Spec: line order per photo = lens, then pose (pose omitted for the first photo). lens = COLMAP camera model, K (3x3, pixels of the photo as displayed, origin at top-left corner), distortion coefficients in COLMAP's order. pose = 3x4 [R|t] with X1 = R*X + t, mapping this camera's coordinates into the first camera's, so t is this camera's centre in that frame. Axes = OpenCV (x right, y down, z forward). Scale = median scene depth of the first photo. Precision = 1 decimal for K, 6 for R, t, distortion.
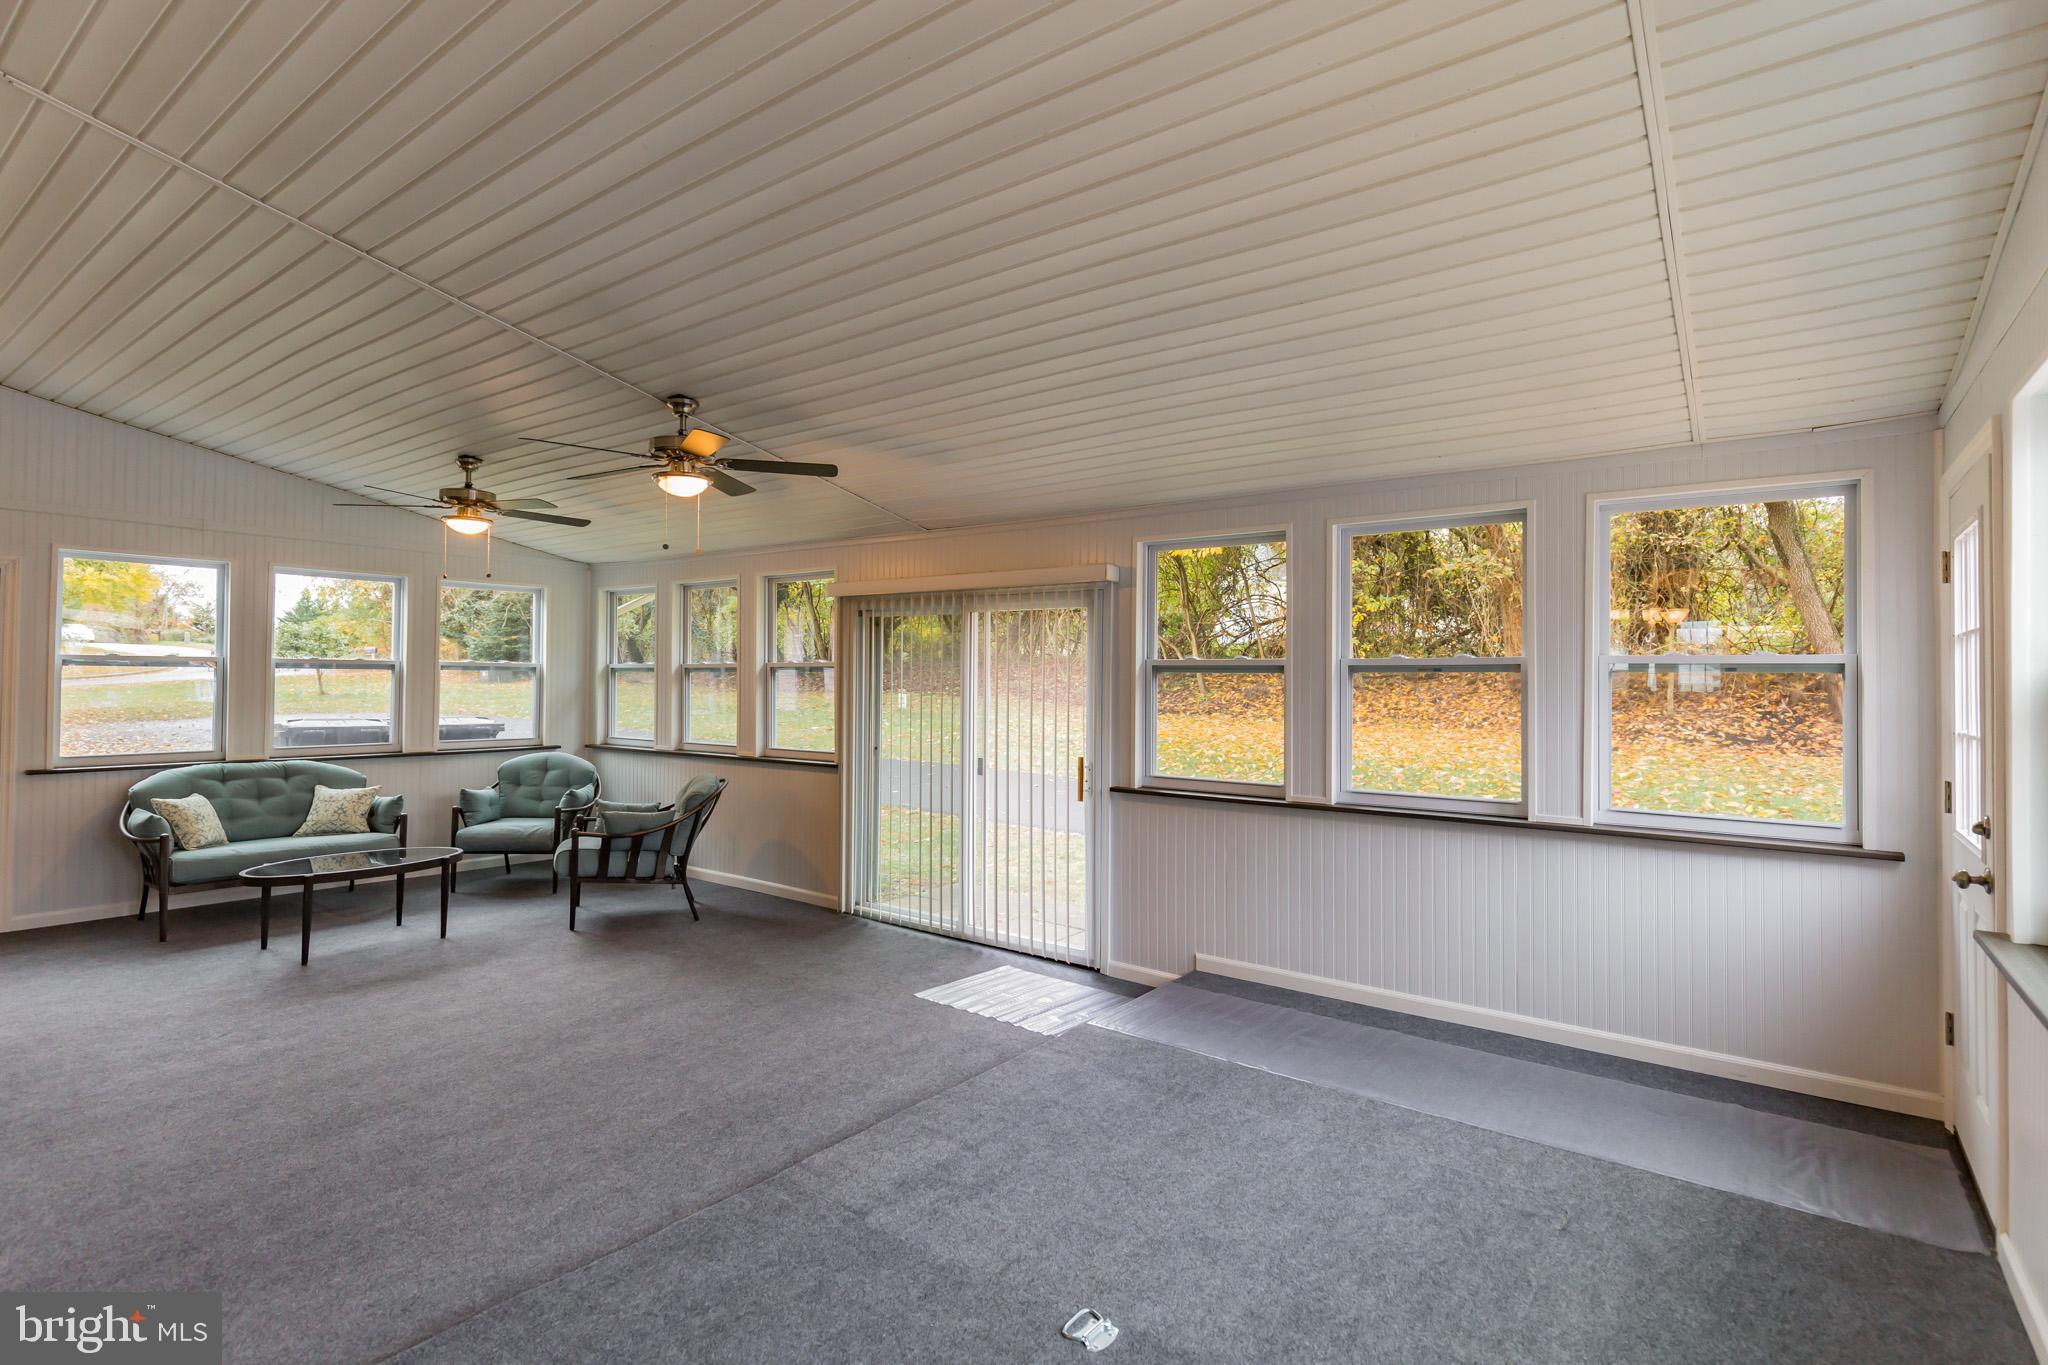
lens RADIAL K [[957.5, 0, 1041.4], [0, 957.5, 657.0], [0, 0, 1]] dist [0.002505, -0.000119]
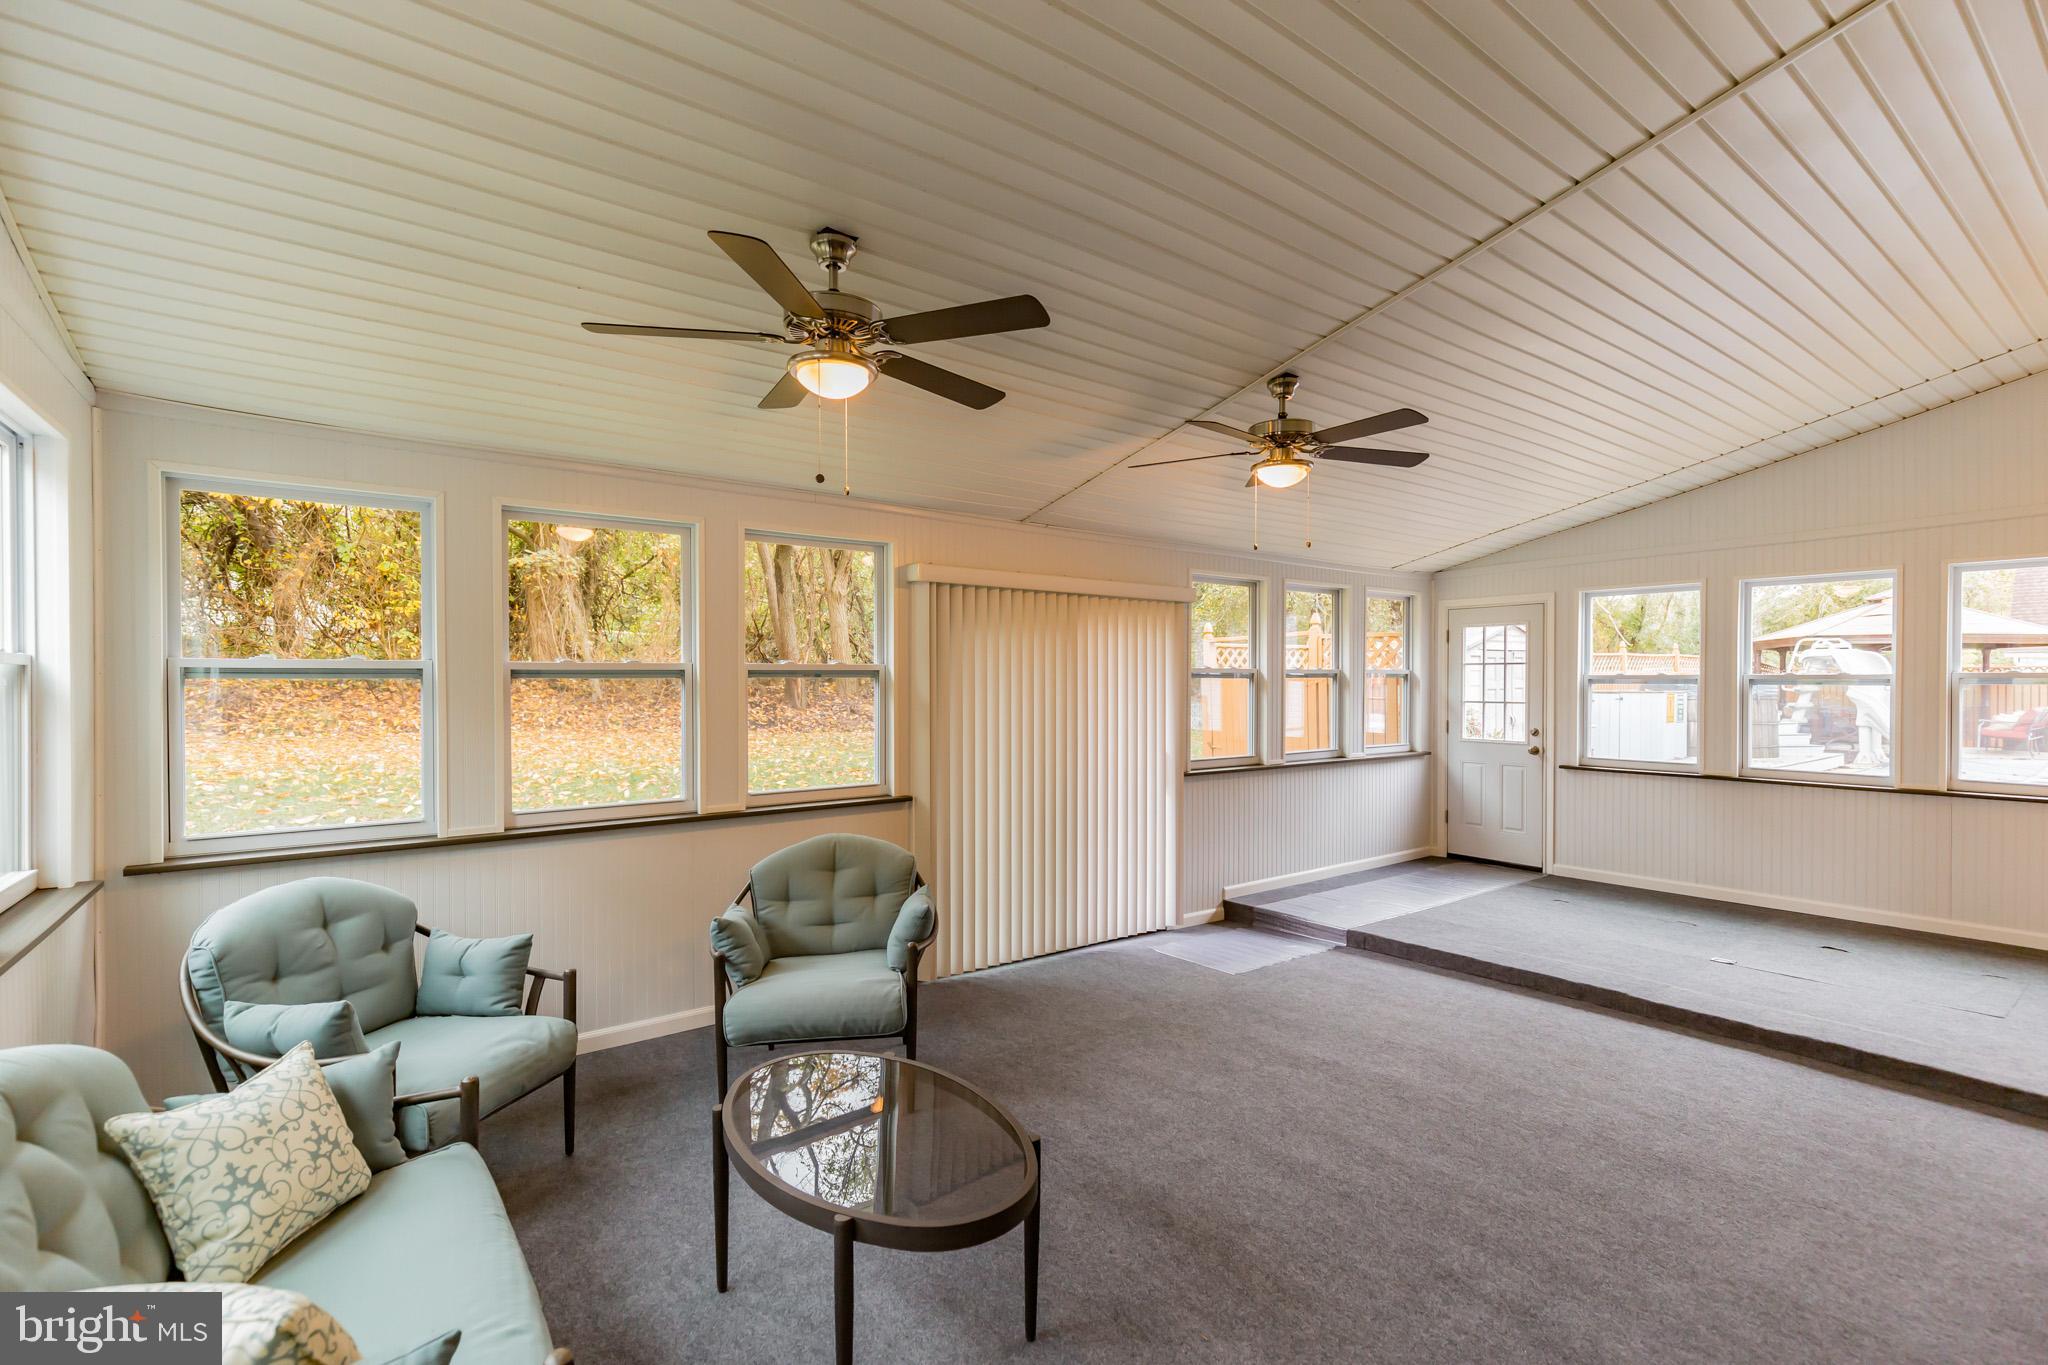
lens RADIAL K [[936.5, 0, 1039.5], [0, 936.5, 689.7], [0, 0, 1]] dist [0.005947, -0.000560]
pose [[0.287593, -0.014718, 0.957640, -1.220653], [-0.017430, 0.999636, 0.020598, 0.007368], [-0.957594, -0.022615, 0.287232, 0.907703]]
